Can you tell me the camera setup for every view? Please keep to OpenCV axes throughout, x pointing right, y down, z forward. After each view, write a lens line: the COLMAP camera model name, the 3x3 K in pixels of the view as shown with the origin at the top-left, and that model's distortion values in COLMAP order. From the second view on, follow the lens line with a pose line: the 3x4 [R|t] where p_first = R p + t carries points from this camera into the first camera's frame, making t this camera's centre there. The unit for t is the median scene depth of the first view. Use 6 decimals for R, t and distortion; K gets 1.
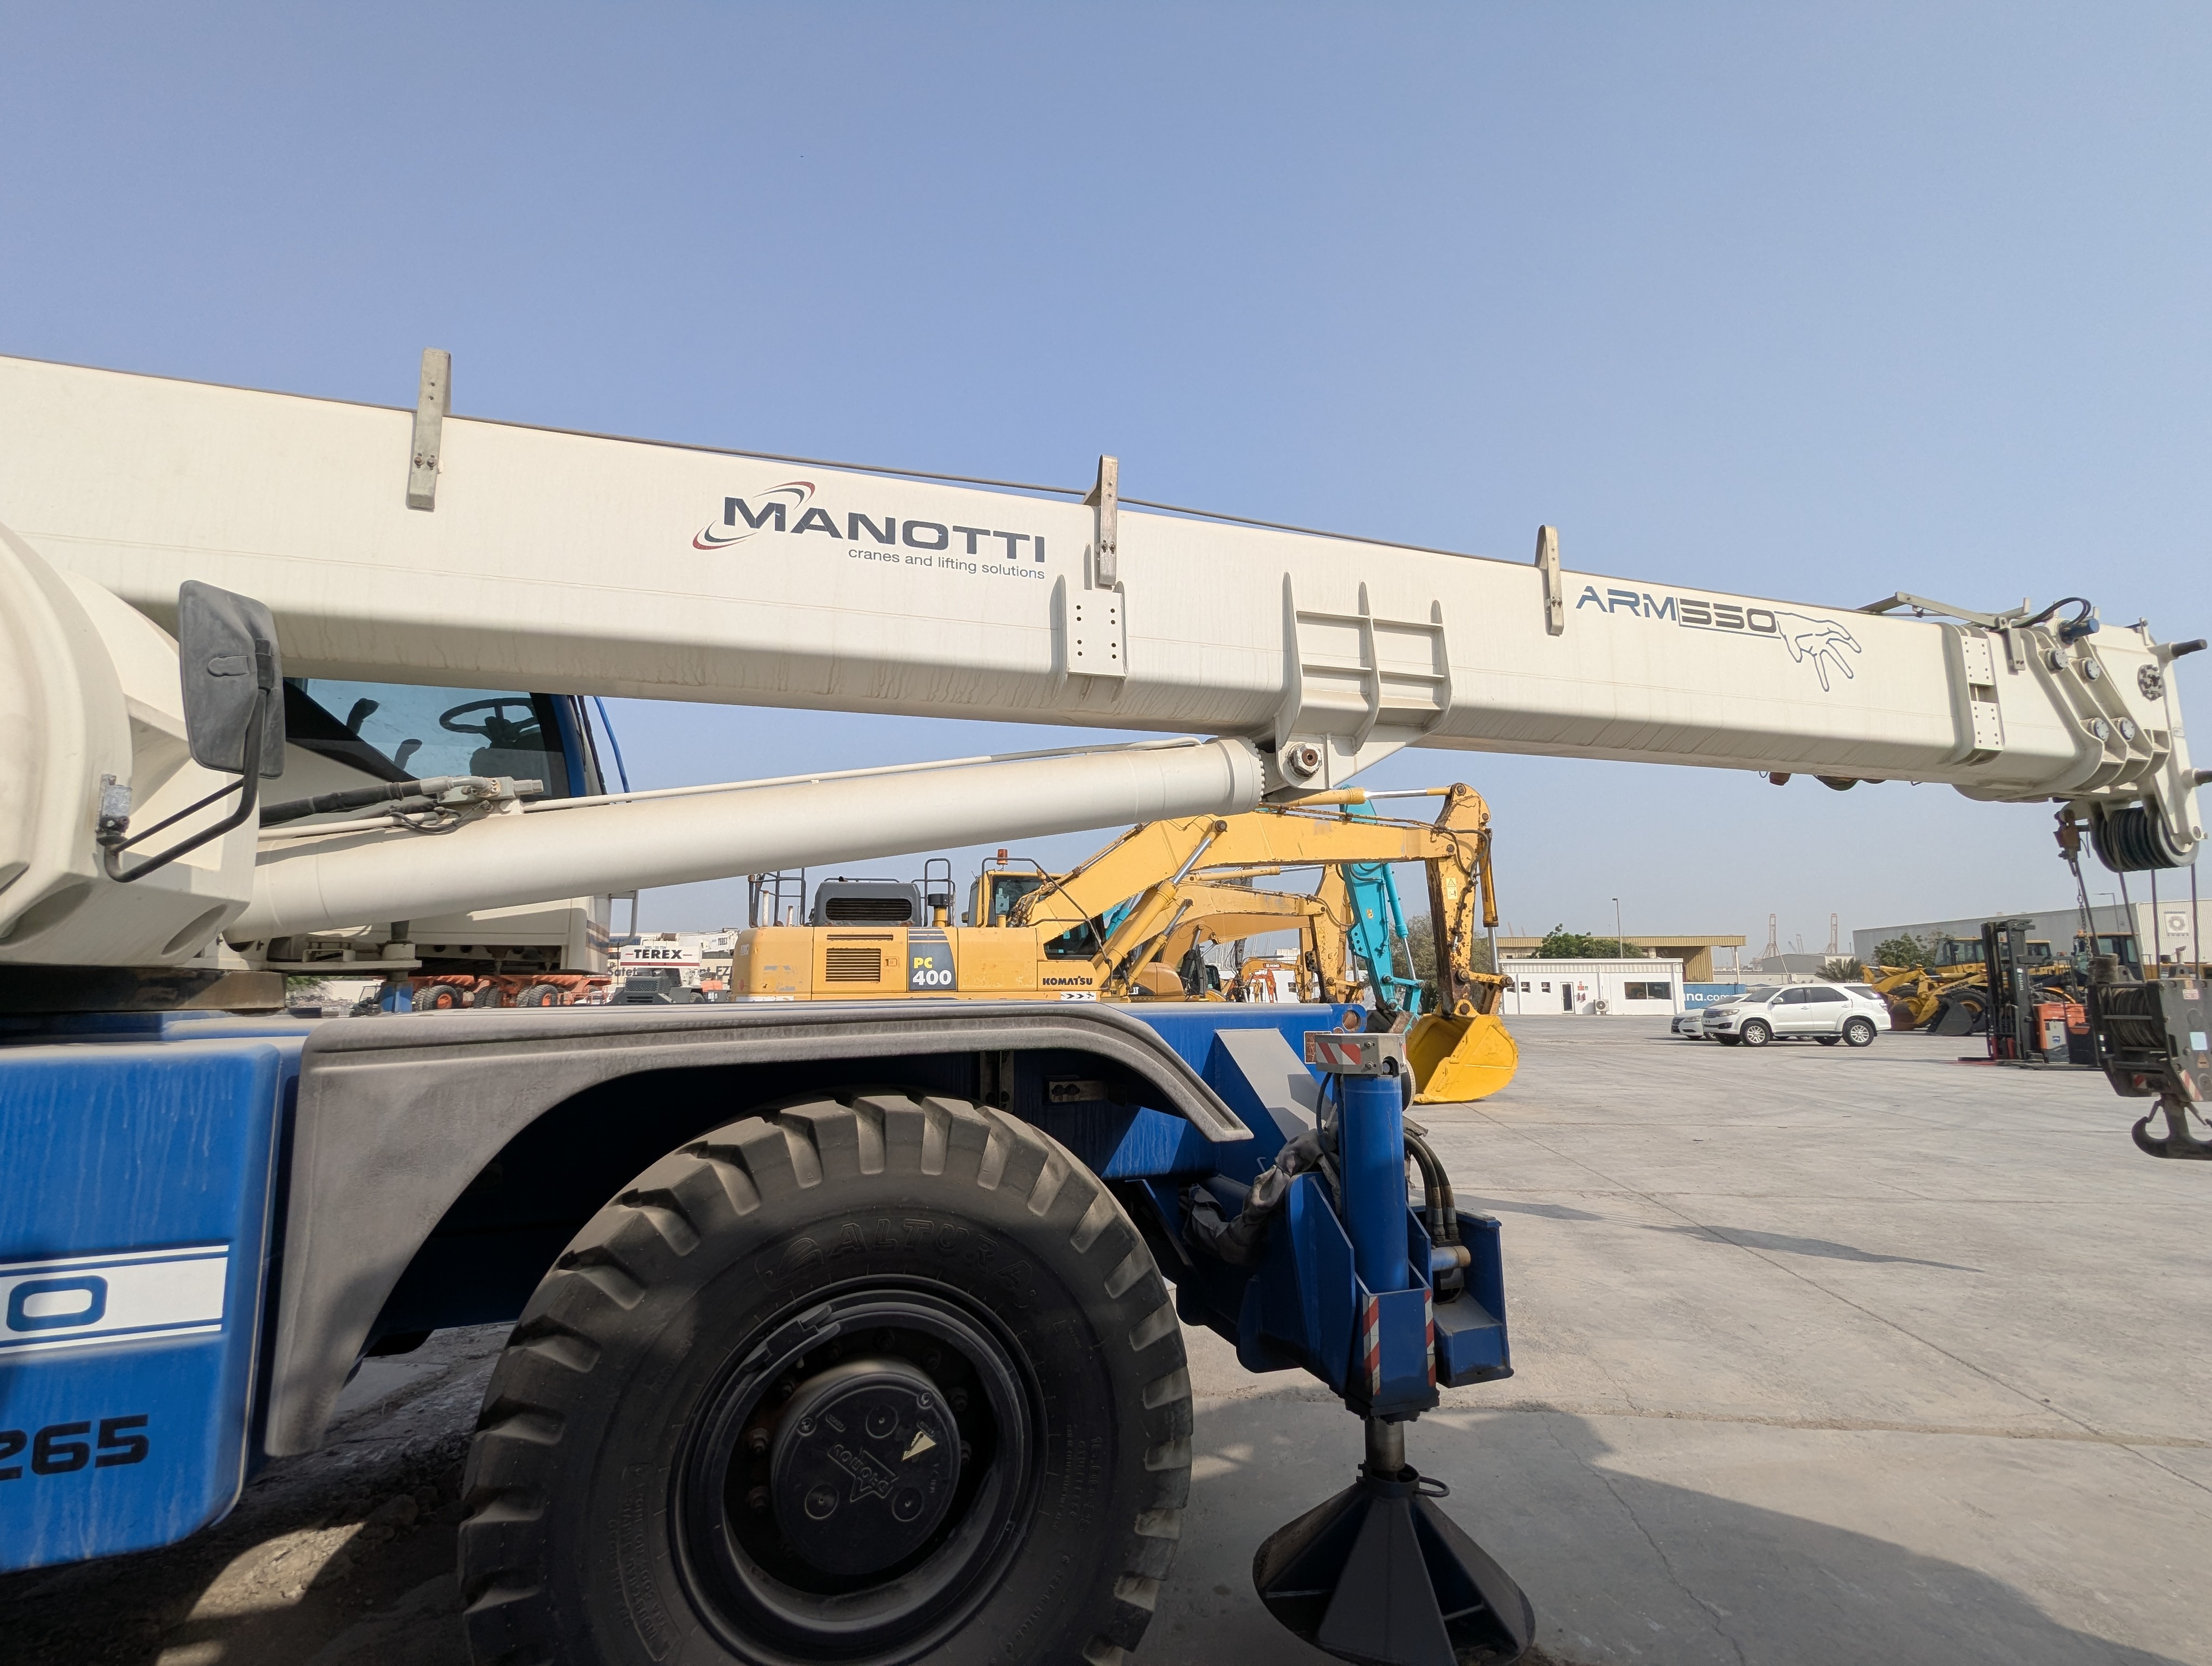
lens RADIAL K [[1053.6, 0, 1110.4], [0, 1053.6, 829.5], [0, 0, 1]] dist [0.000418, 0.001192]
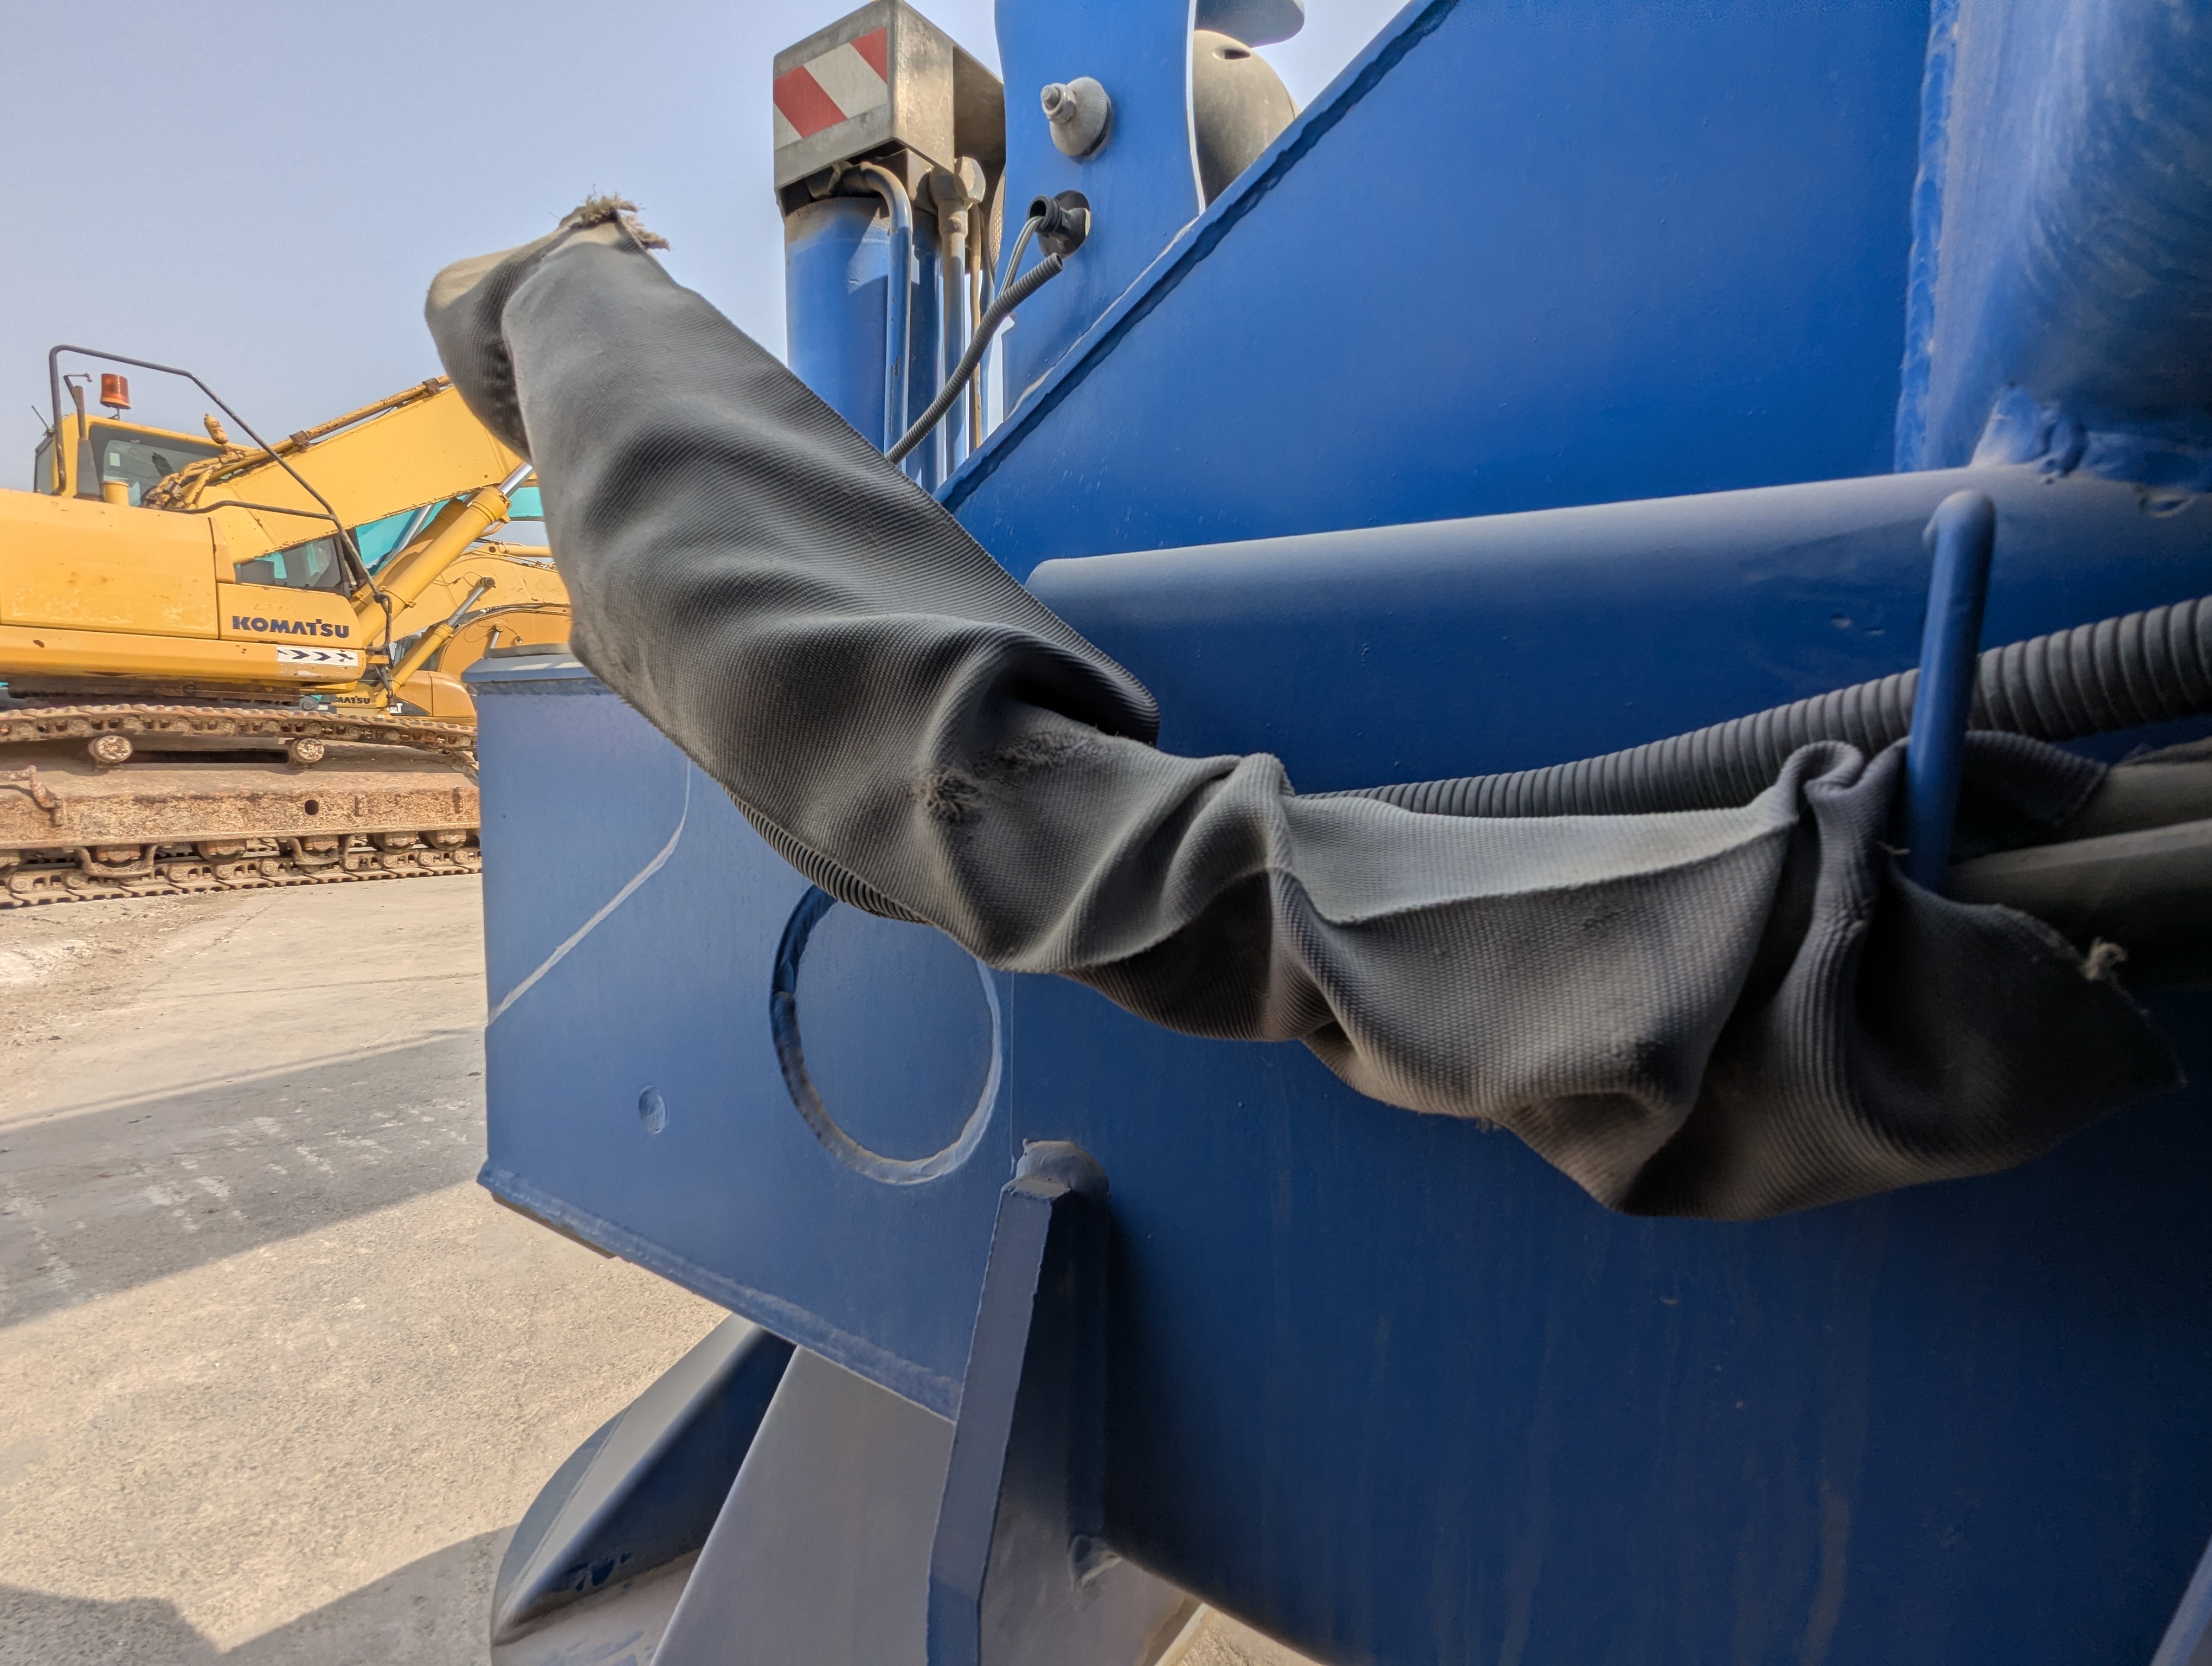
lens RADIAL K [[1056.6, 0, 1108.5], [0, 1056.6, 829.1], [0, 0, 1]] dist [-0.000152, 0.001437]
pose [[0.806392, -0.027294, 0.590751, -0.066070], [-0.107581, 0.975496, 0.191920, 0.242349], [-0.581514, -0.218316, 0.783696, 0.783868]]
